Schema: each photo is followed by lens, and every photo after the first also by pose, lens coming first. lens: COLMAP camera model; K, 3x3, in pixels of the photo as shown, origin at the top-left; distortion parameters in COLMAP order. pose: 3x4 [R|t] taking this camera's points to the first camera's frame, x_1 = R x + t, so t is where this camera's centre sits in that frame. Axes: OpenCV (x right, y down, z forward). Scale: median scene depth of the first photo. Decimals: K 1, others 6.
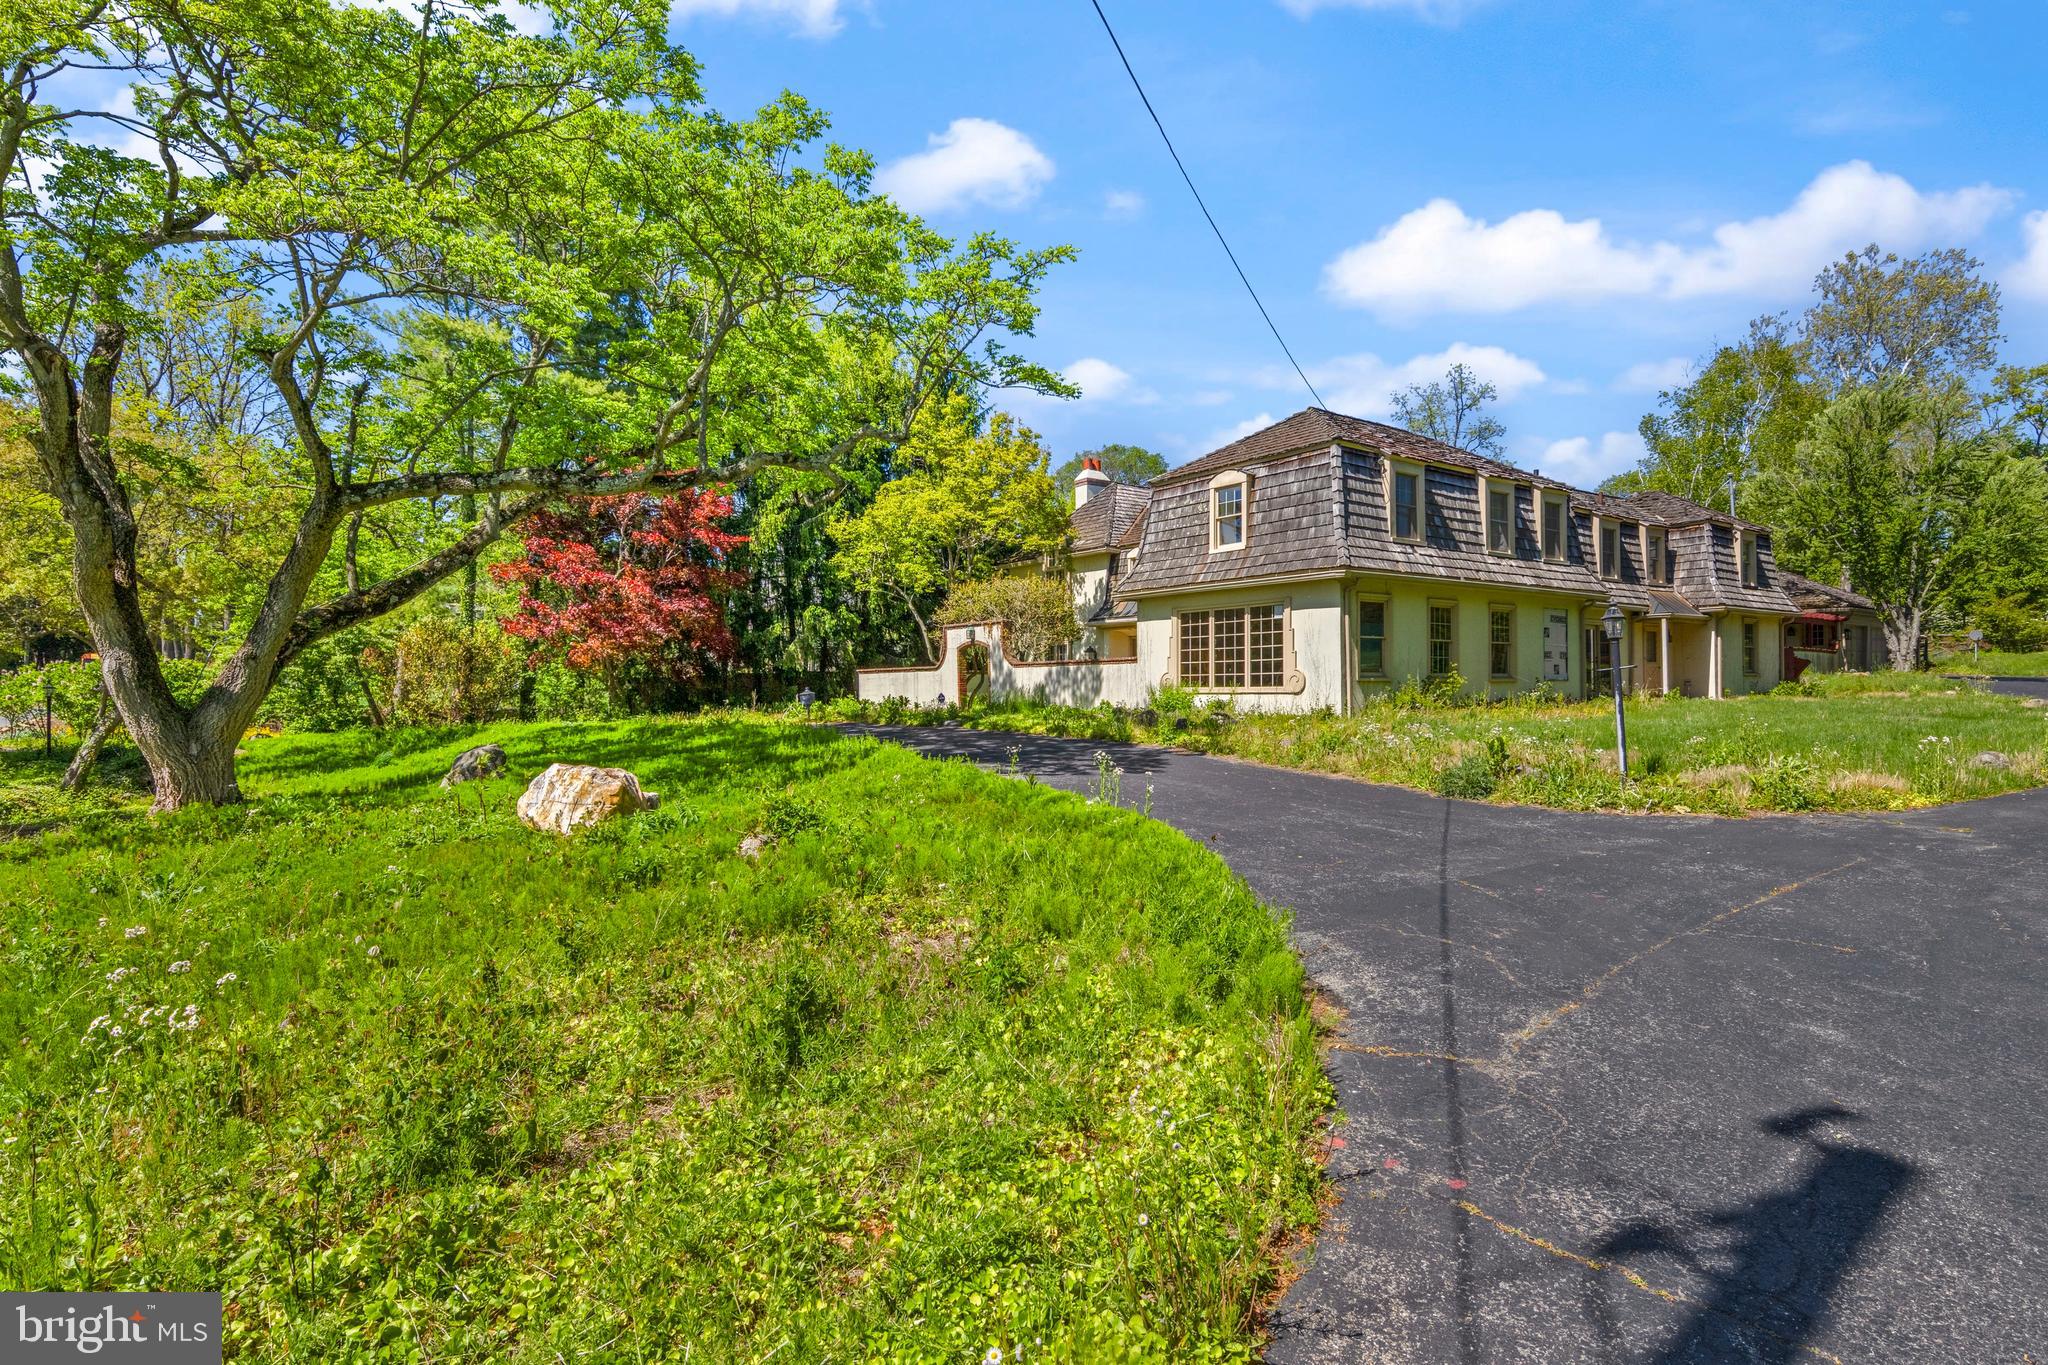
lens RADIAL K [[1044.0, 0, 1024.0], [0, 1044.0, 682.5], [0, 0, 1]] dist [0.011088, 0.000406]
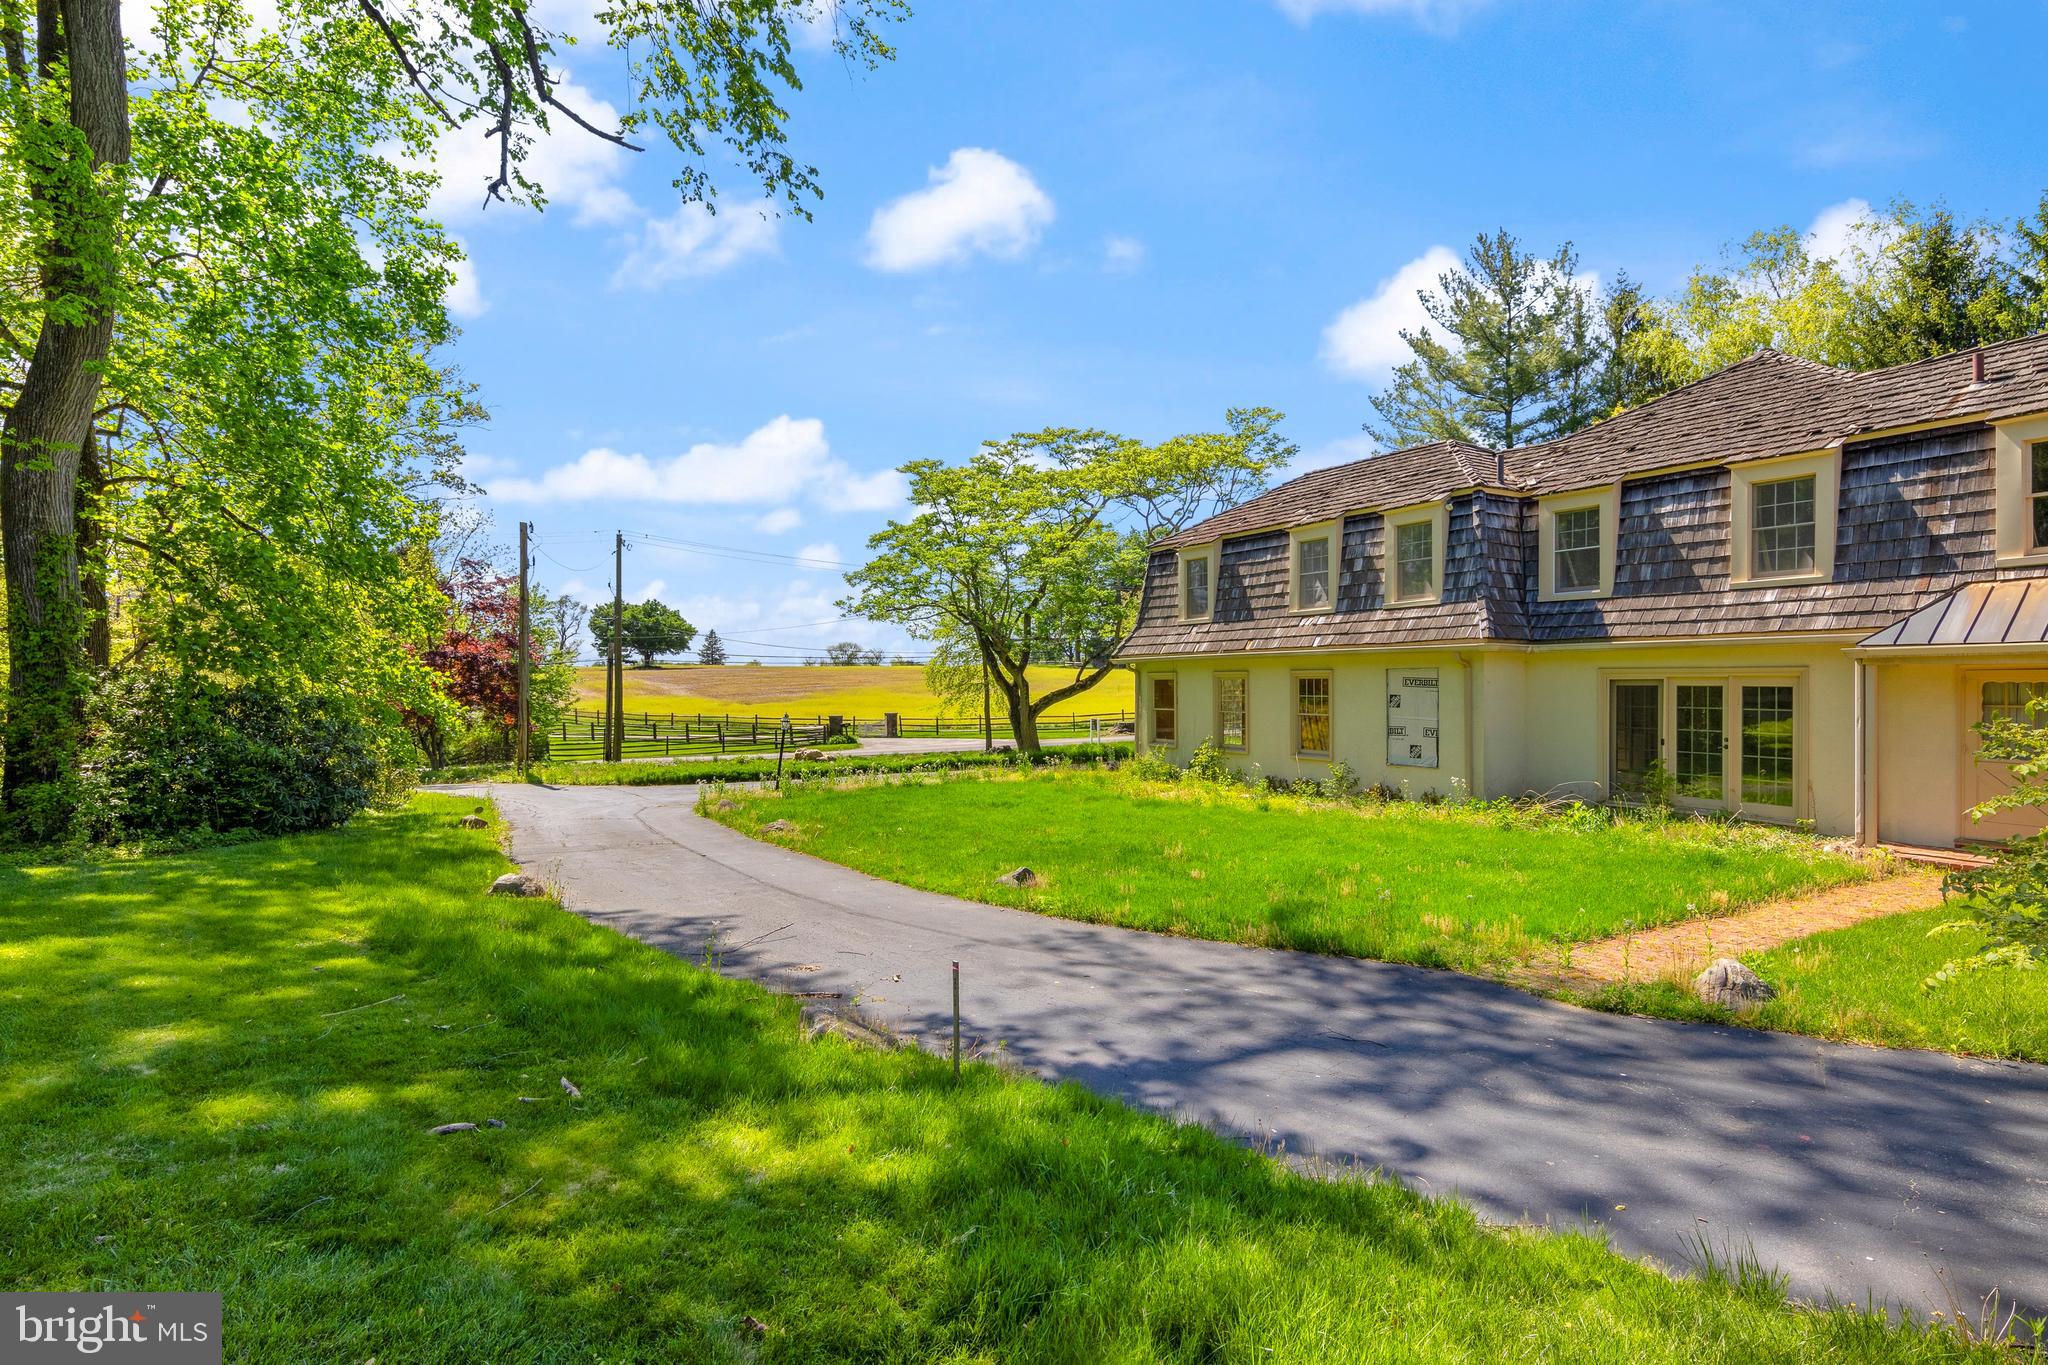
lens RADIAL K [[1044.0, 0, 1024.0], [0, 1044.0, 682.5], [0, 0, 1]] dist [0.011088, 0.000406]
pose [[-0.119799, -0.010428, -0.992743, 1.341996], [-0.011886, 0.999888, -0.009069, -0.053794], [0.992727, 0.010713, -0.119909, 0.871727]]
